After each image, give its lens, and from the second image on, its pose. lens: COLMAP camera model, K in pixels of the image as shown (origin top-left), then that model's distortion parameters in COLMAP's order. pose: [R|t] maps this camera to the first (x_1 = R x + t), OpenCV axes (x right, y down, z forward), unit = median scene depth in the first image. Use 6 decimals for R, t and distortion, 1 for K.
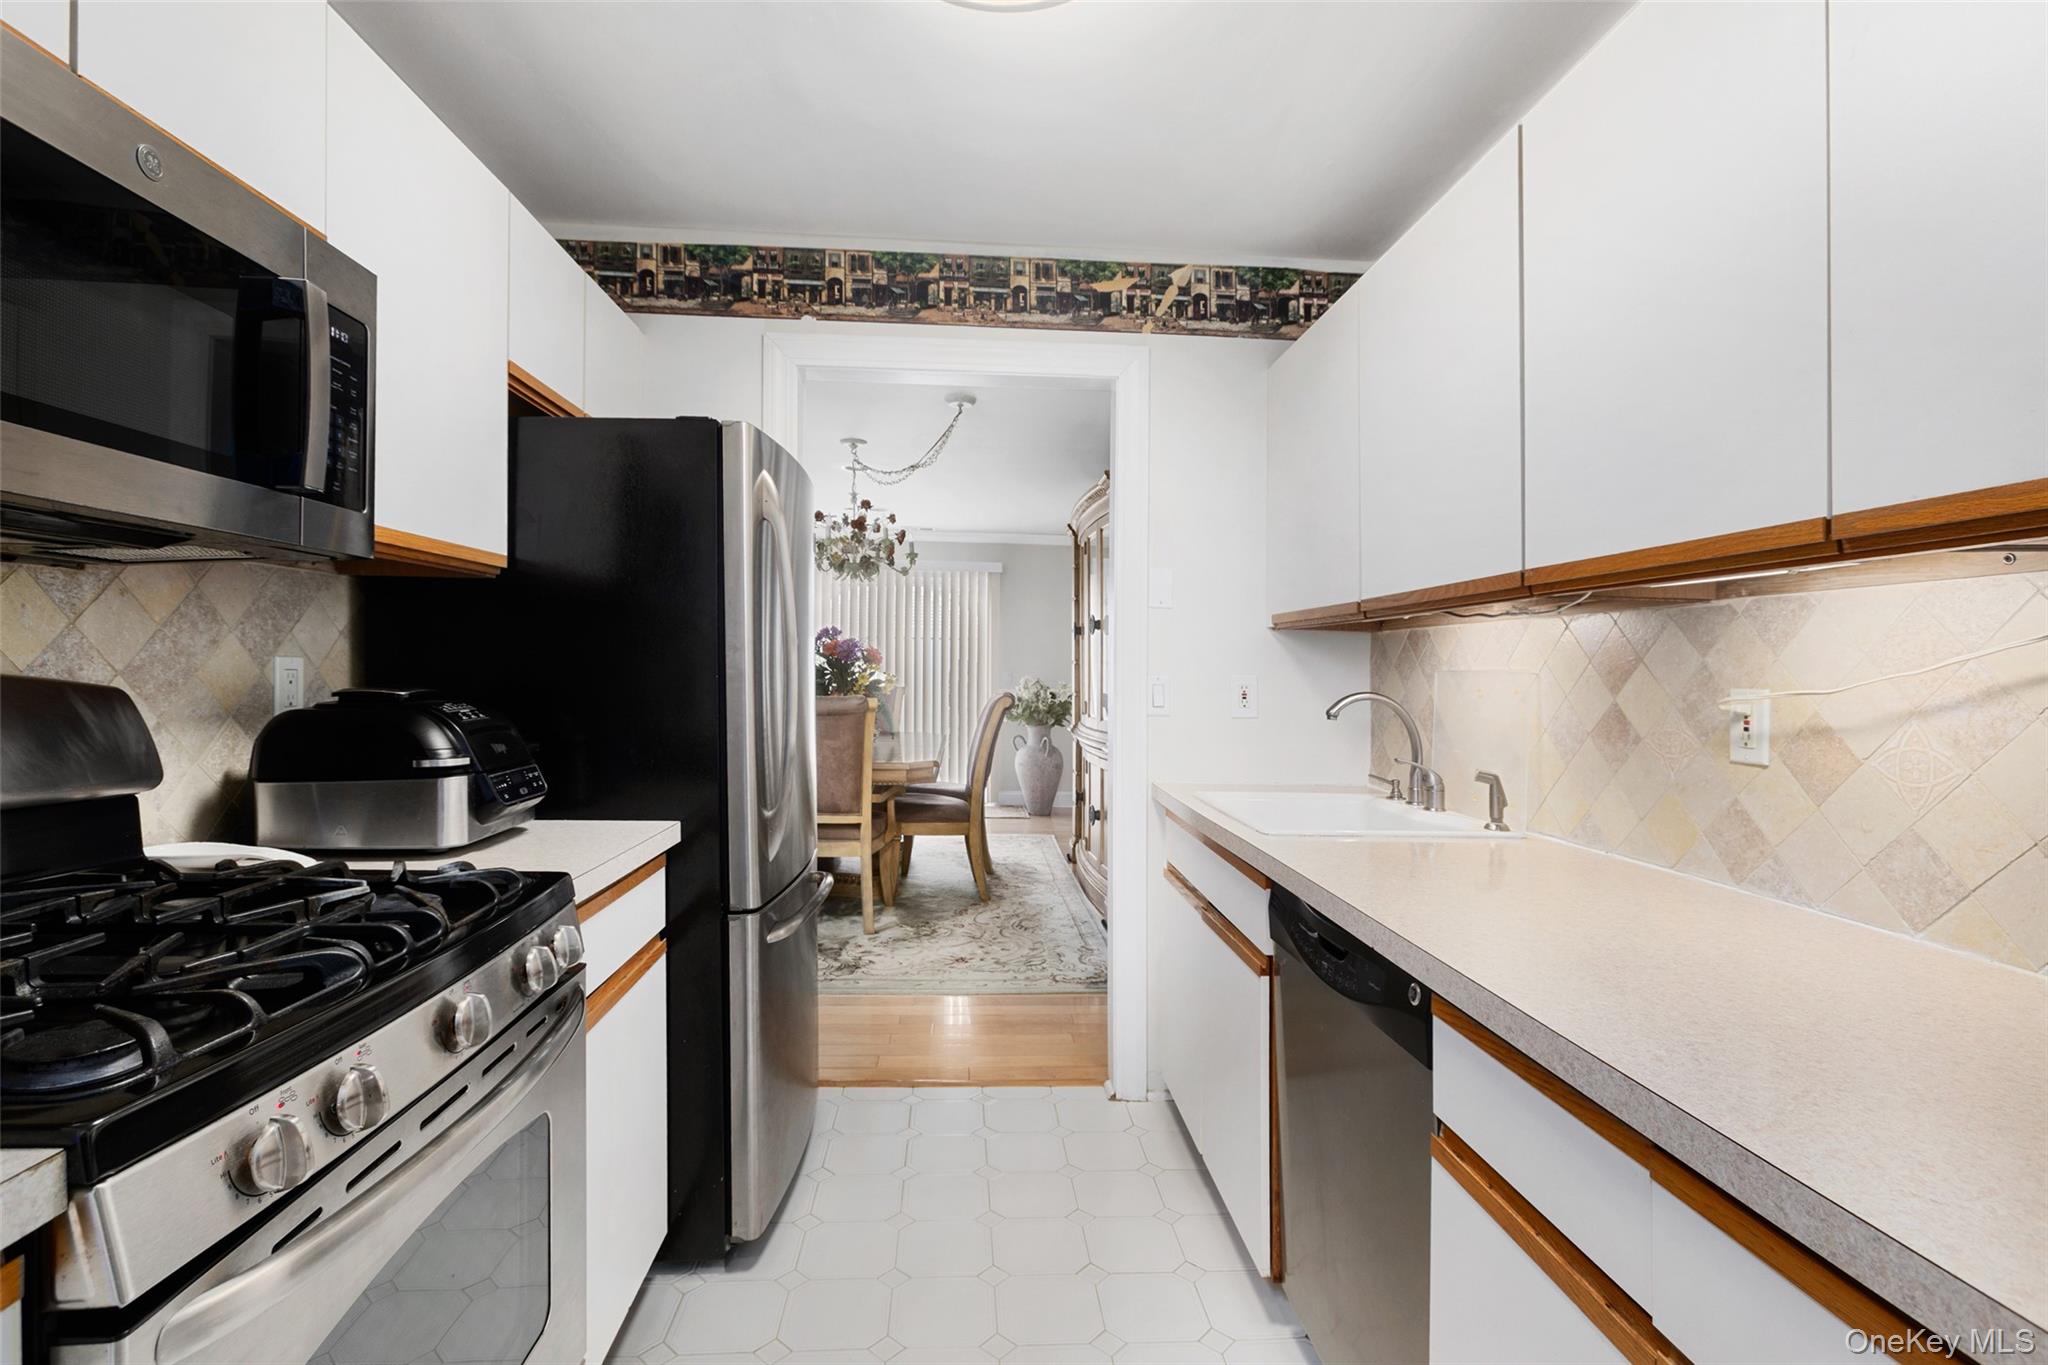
lens RADIAL K [[959.3, 0, 1013.3], [0, 959.3, 681.7], [0, 0, 1]] dist [-0.009034, 0.001312]
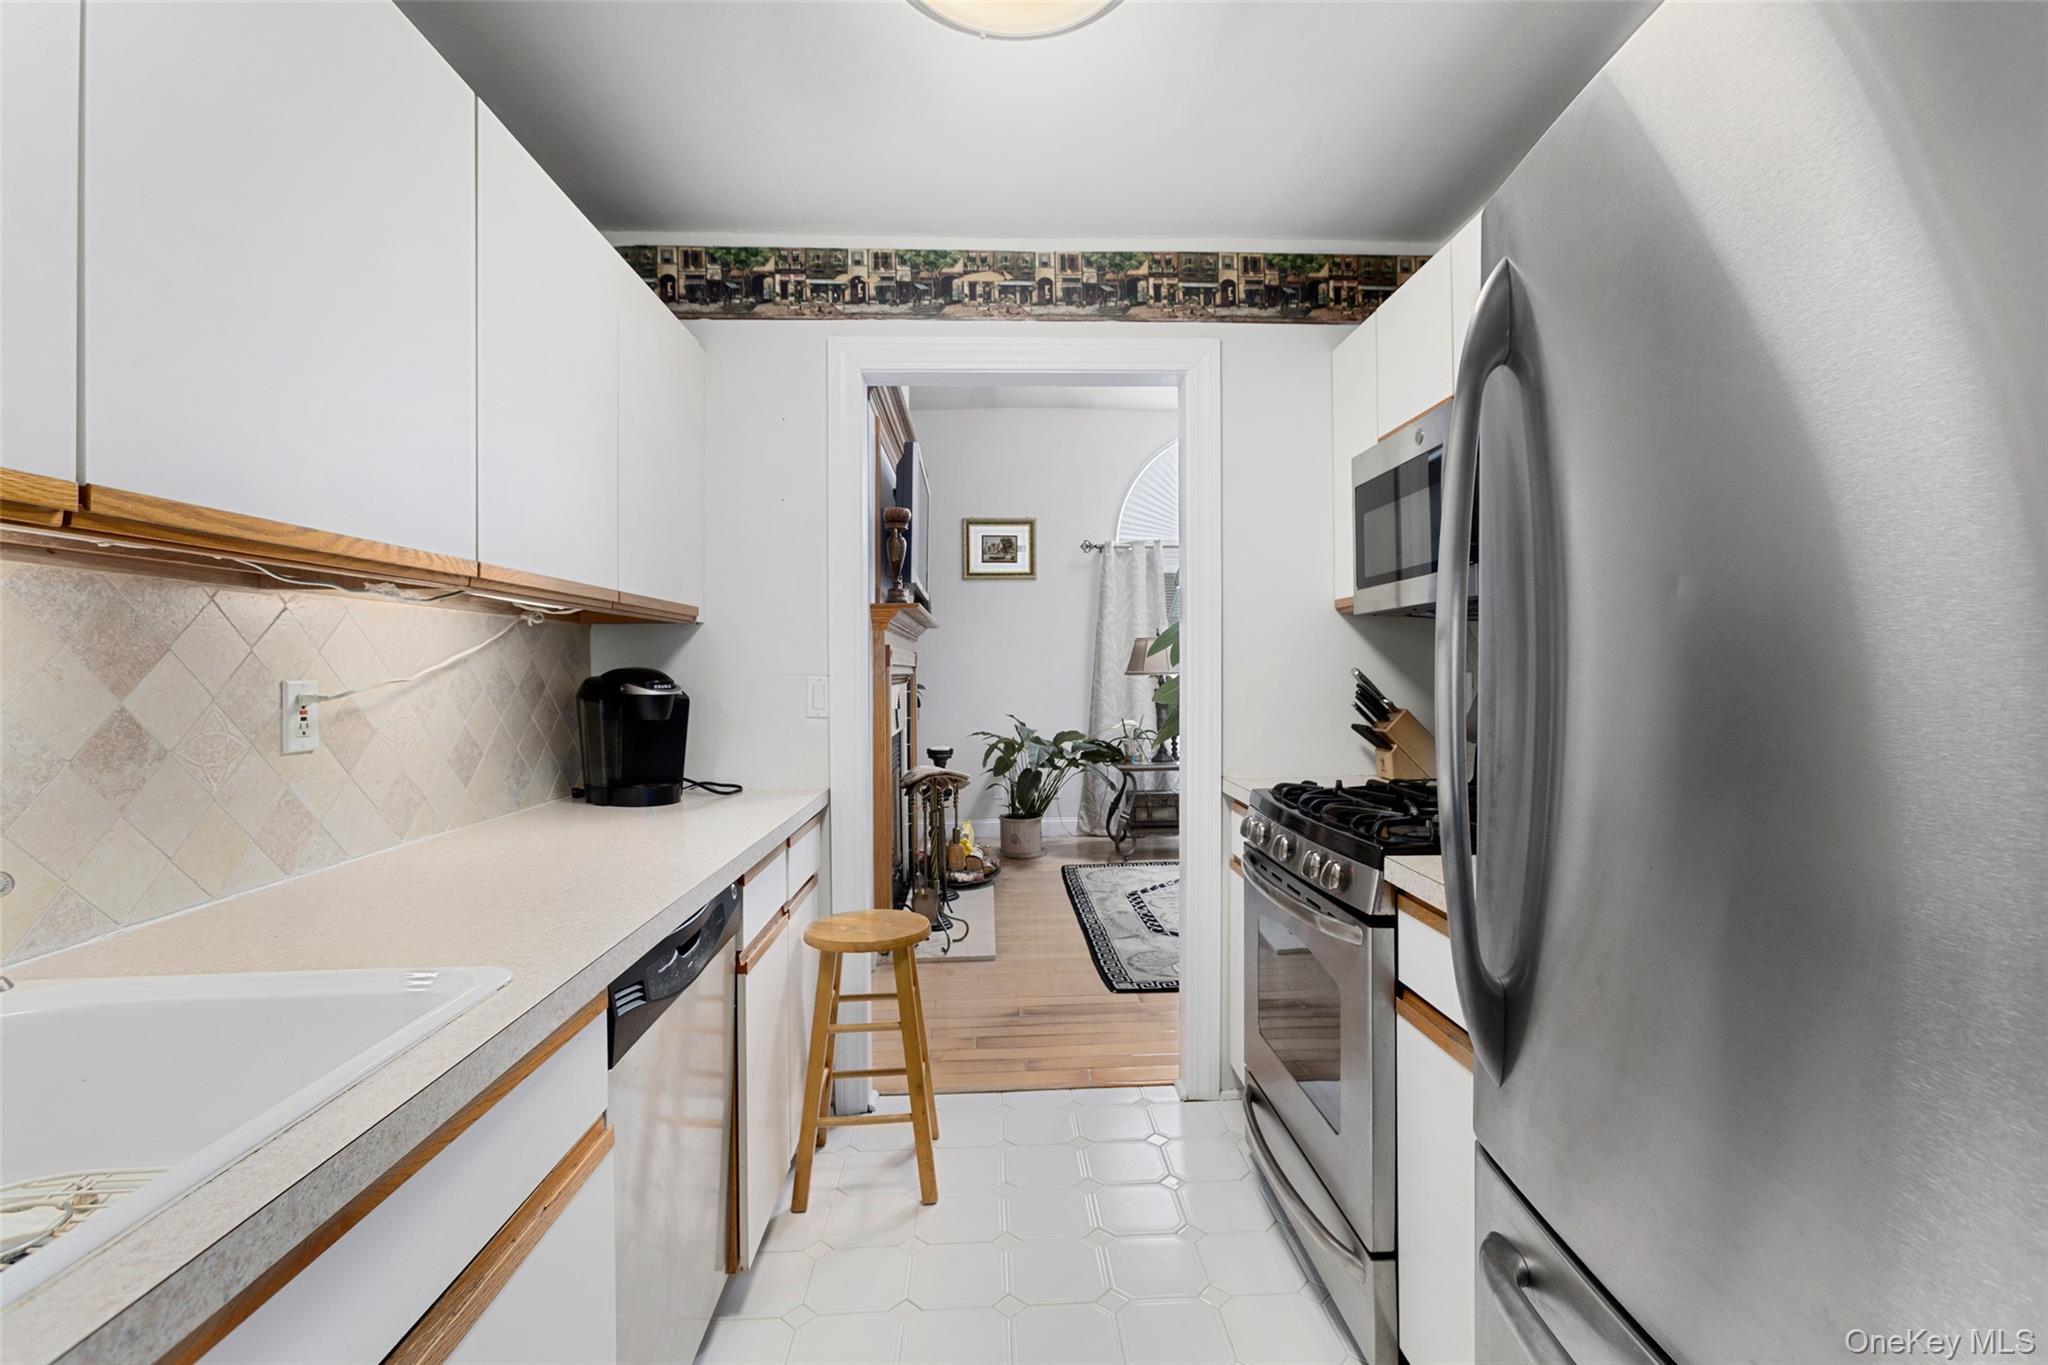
lens RADIAL K [[922.5, 0, 1017.7], [0, 922.5, 667.5], [0, 0, 1]] dist [-0.017336, 0.007397]
pose [[-0.999645, -0.006478, 0.025846, -0.031892], [-0.006175, 0.999911, 0.011787, -0.018762], [-0.025921, 0.011623, -0.999596, 1.604754]]
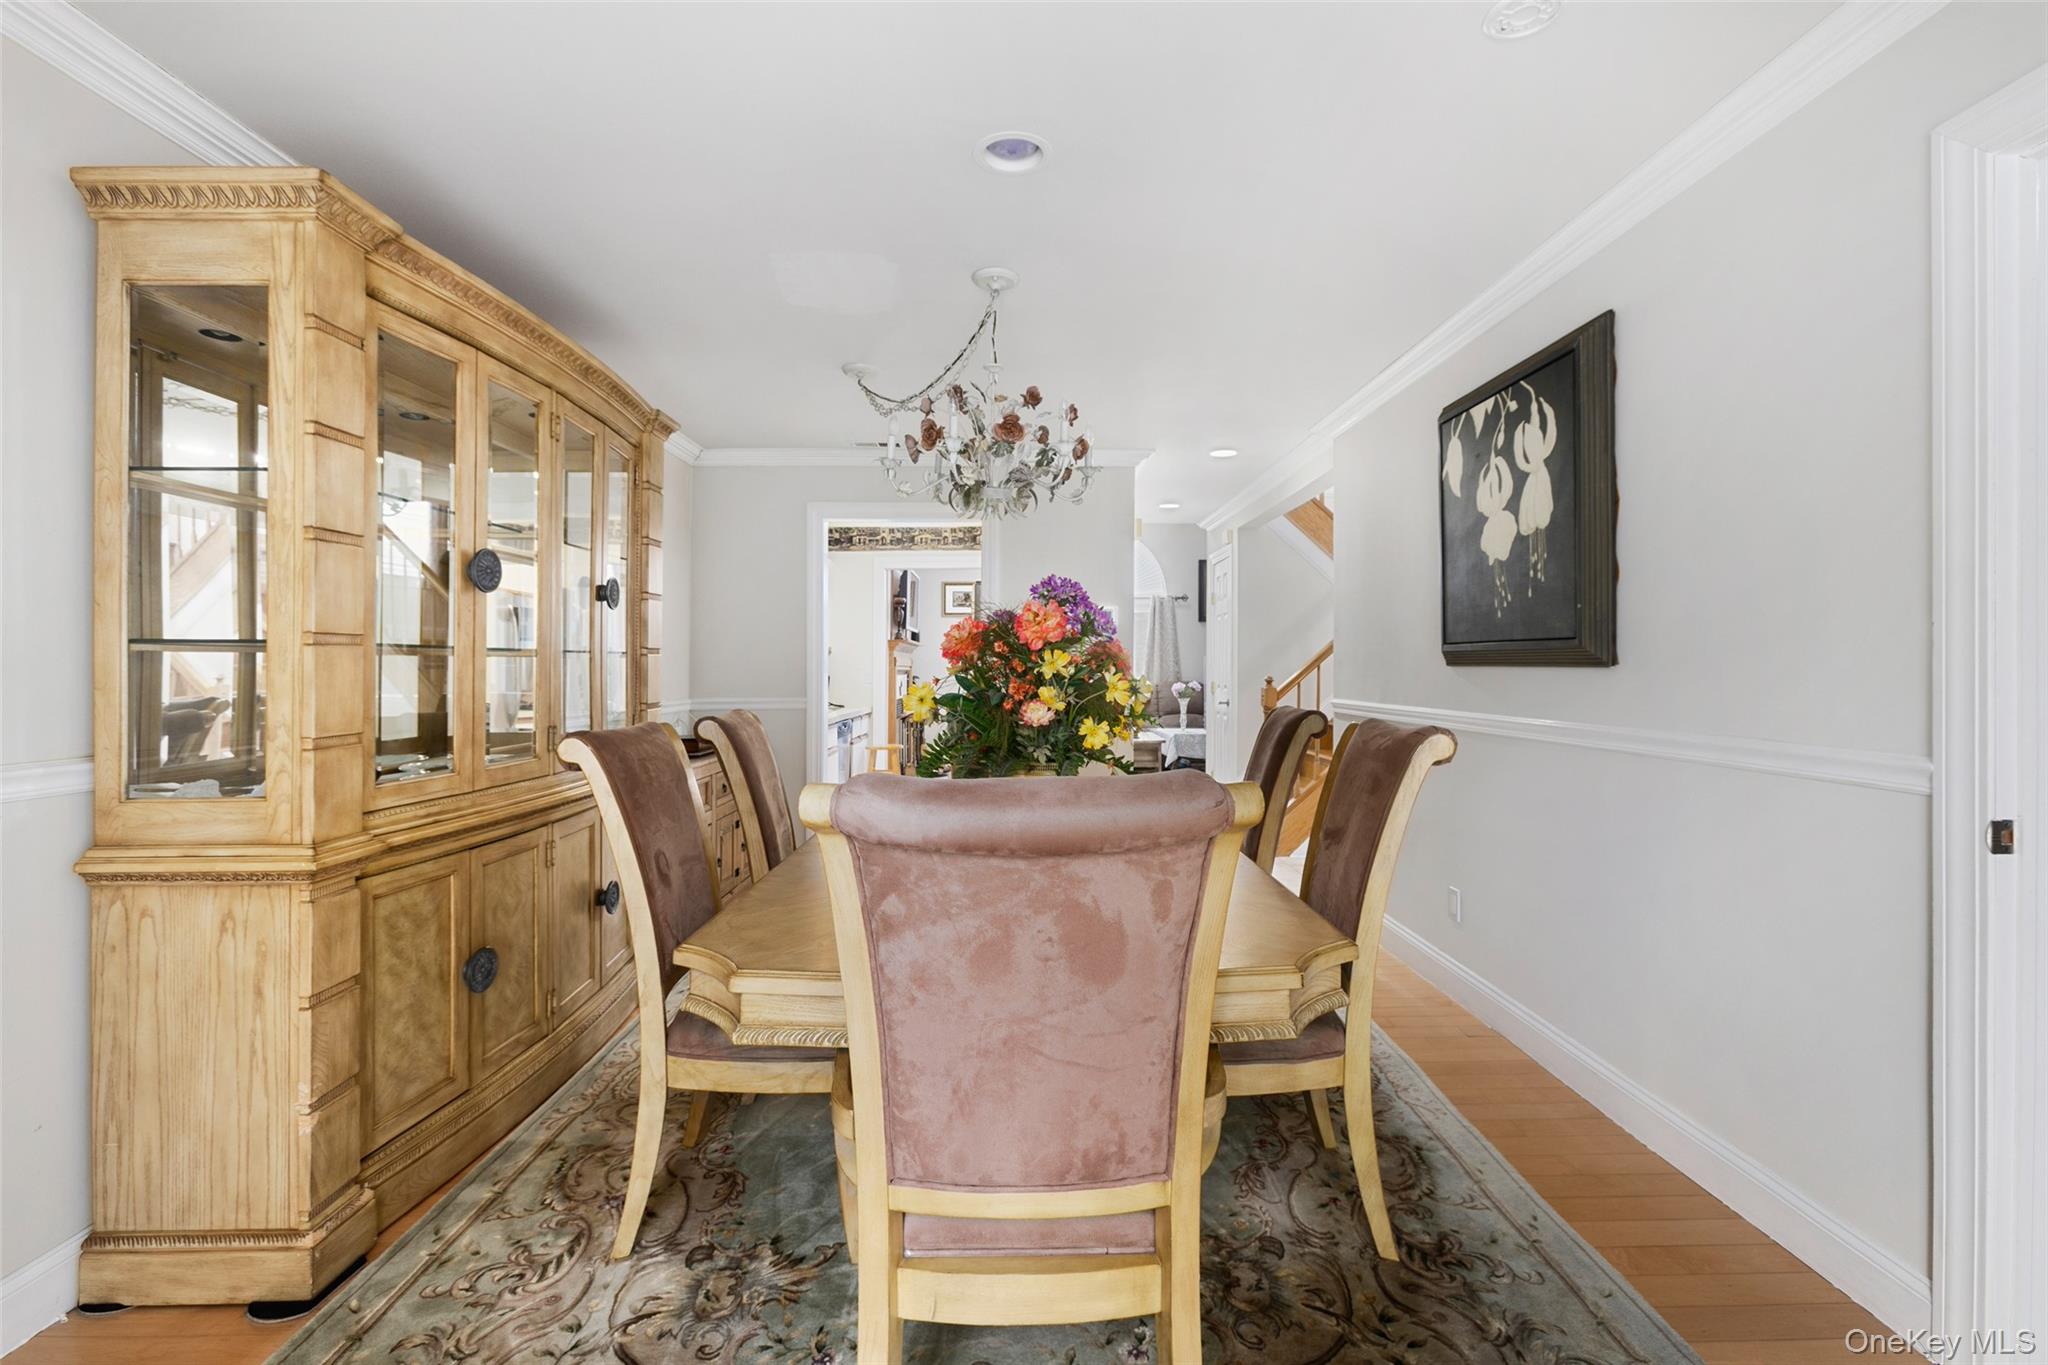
lens RADIAL K [[922.5, 0, 1037.7], [0, 922.5, 659.2], [0, 0, 1]] dist [-0.017336, 0.007397]
pose [[-0.999341, -0.020797, 0.029743, -0.595466], [-0.020738, 0.999782, 0.002303, -0.057701], [-0.029784, 0.001685, -0.999555, 4.430215]]
